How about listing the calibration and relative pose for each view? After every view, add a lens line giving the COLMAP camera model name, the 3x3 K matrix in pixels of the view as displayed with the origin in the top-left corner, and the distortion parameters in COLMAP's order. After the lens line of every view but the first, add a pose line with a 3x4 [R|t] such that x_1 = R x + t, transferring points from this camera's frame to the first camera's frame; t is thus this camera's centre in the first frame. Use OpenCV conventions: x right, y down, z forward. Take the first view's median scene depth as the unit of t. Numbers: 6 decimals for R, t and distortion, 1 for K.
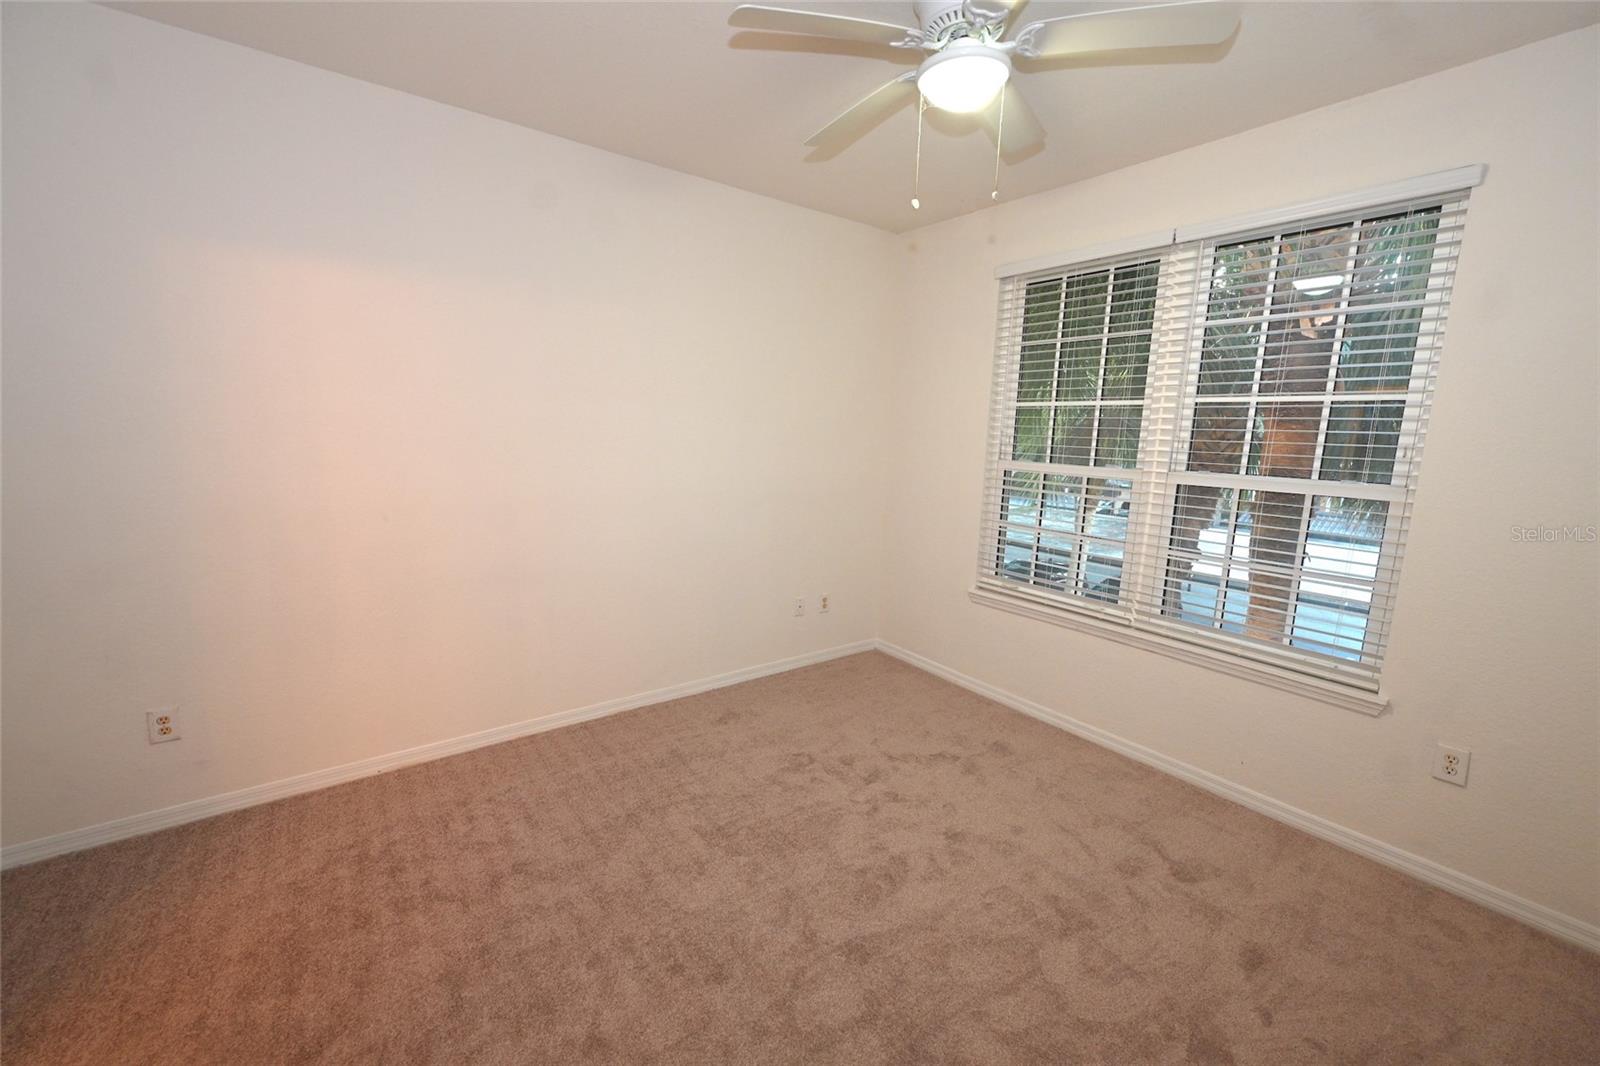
lens RADIAL K [[627.0, 0, 802.5], [0, 627.0, 537.0], [0, 0, 1]] dist [-0.001003, -0.000229]
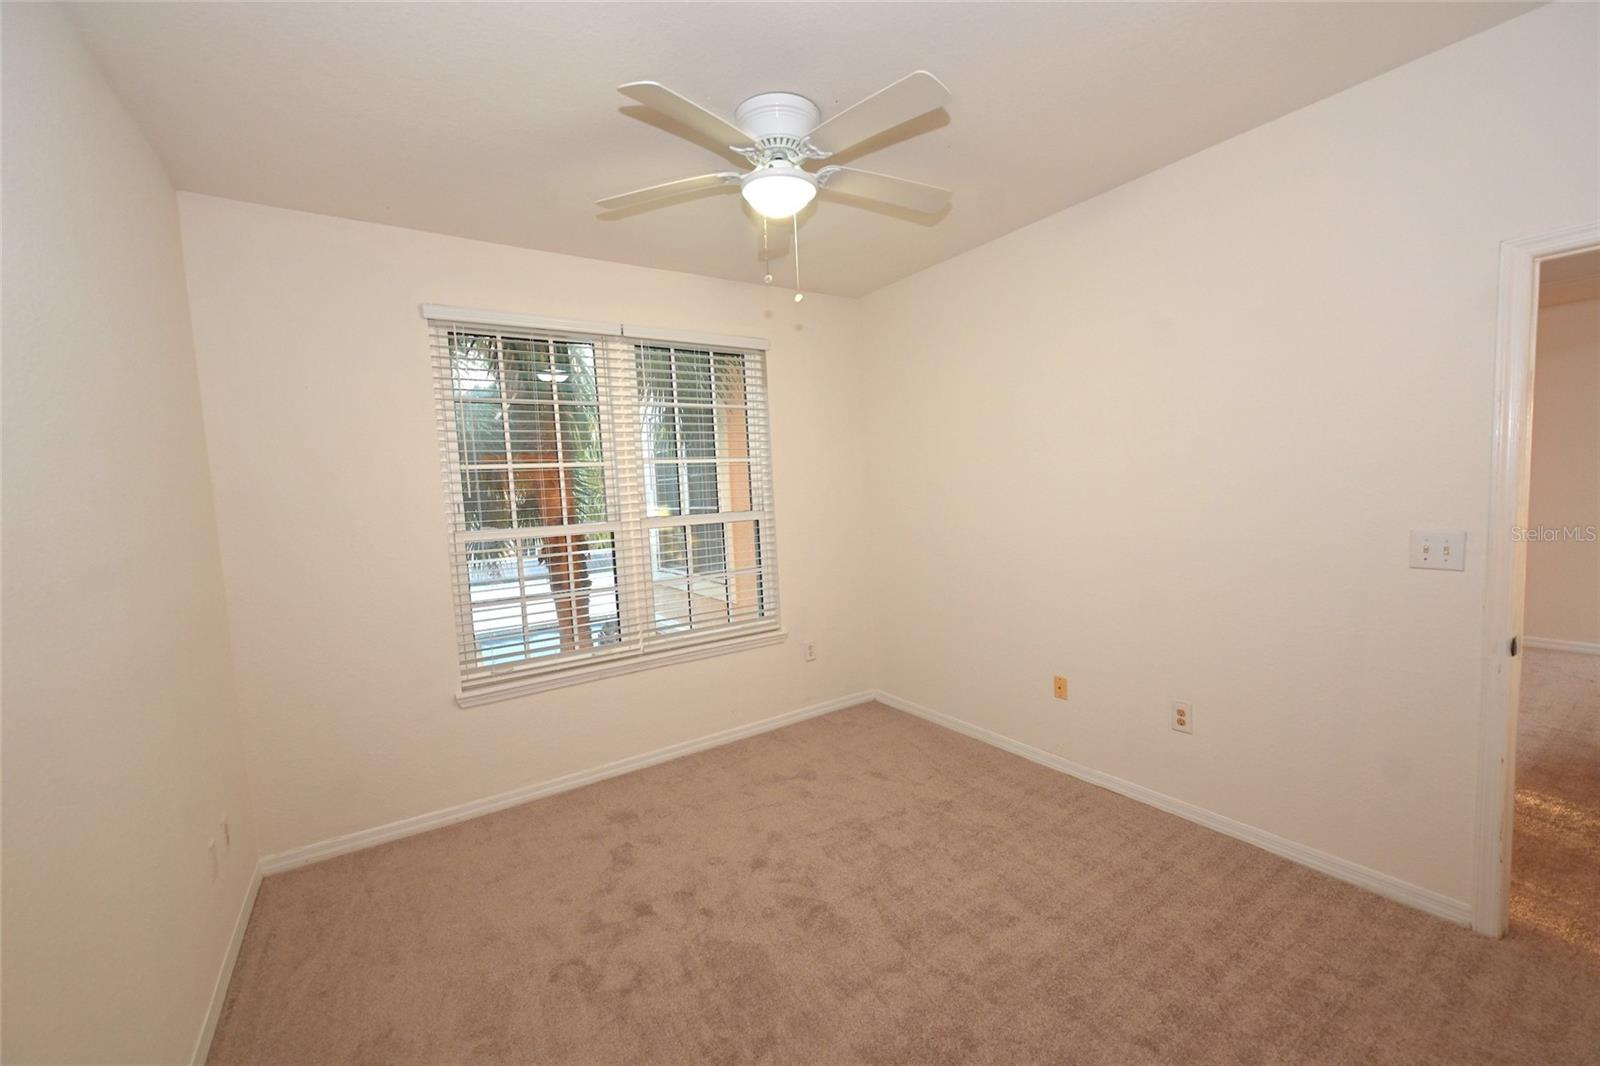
lens RADIAL K [[627.0, 0, 802.5], [0, 627.0, 537.0], [0, 0, 1]] dist [-0.001003, -0.000229]
pose [[0.061796, -0.104888, 0.992562, -0.602367], [0.226156, 0.970069, 0.088430, -0.105612], [-0.972129, 0.219009, 0.083668, 0.587629]]
